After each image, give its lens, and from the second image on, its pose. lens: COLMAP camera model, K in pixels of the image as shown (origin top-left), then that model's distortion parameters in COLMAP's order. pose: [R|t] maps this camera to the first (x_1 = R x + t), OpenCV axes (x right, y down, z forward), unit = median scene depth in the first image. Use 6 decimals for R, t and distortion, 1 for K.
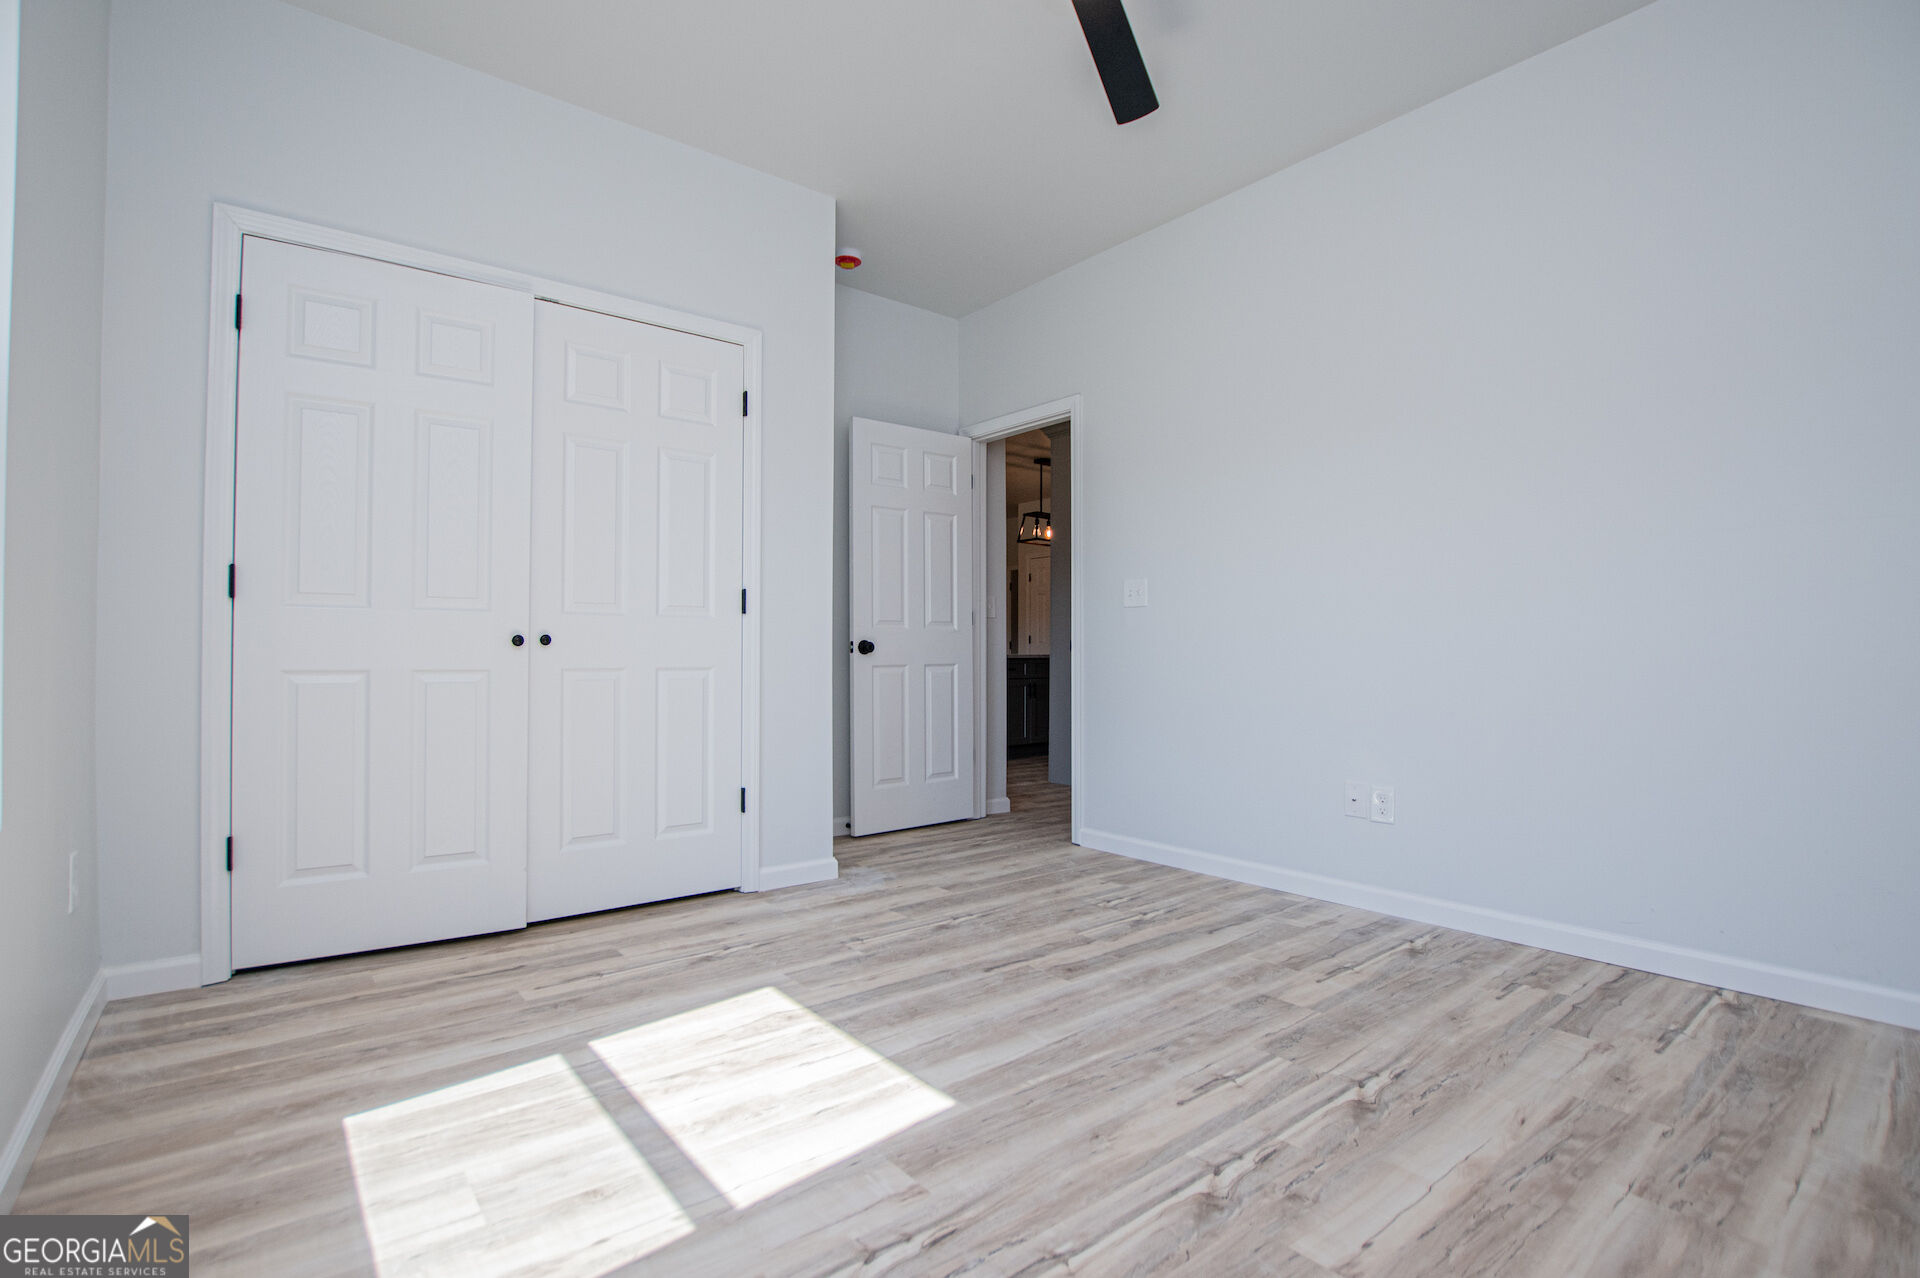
lens RADIAL K [[893.3, 0, 960.8], [0, 893.3, 633.7], [0, 0, 1]] dist [-0.032283, 0.001269]
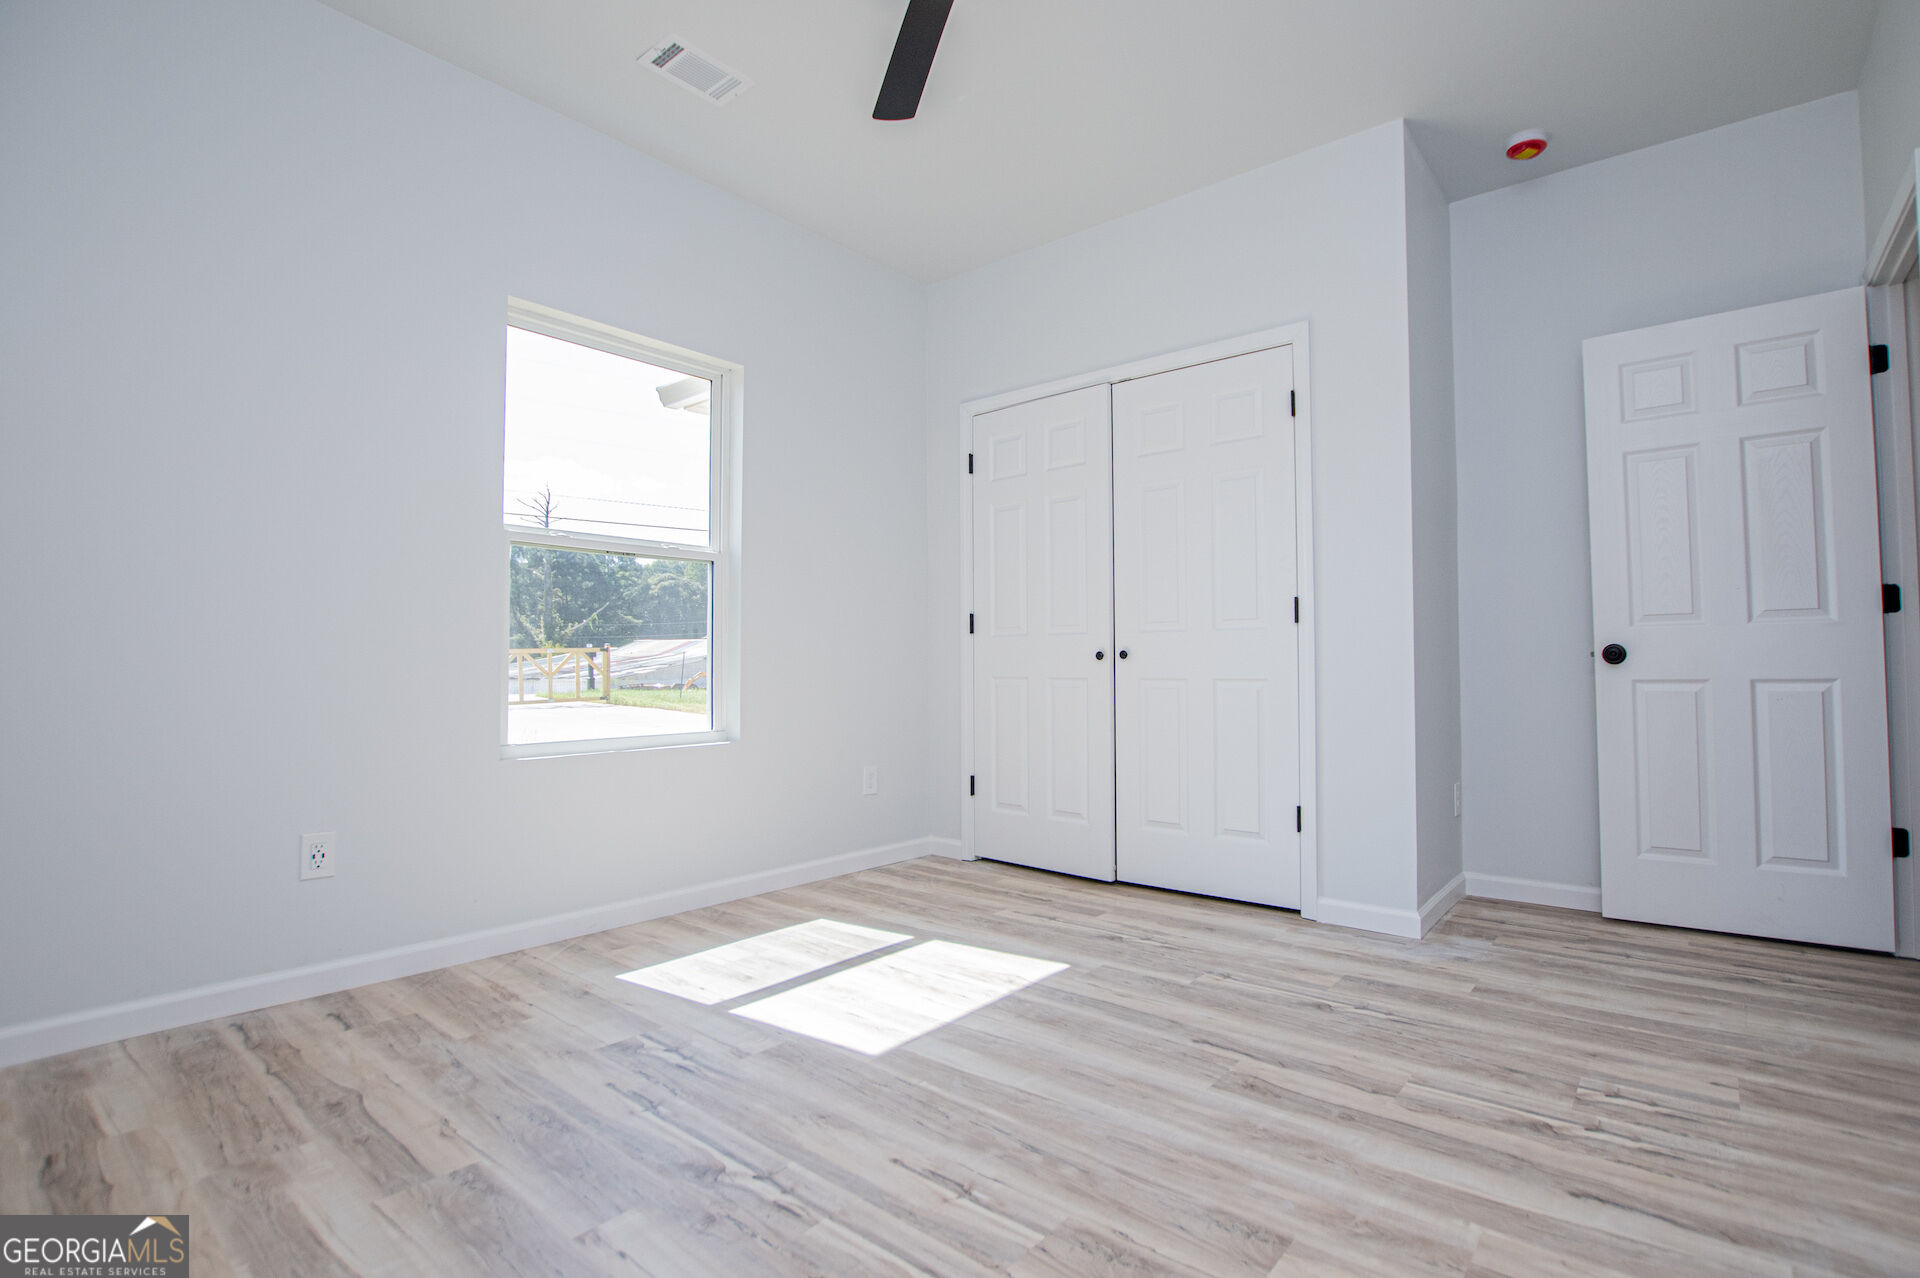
lens RADIAL K [[851.6, 0, 942.9], [0, 851.6, 646.6], [0, 0, 1]] dist [-0.029925, 0.003137]
pose [[0.214427, -0.024167, -0.976441, 0.766679], [0.027901, 0.999437, -0.018609, 0.010963], [0.976342, -0.023253, 0.214980, 0.594295]]
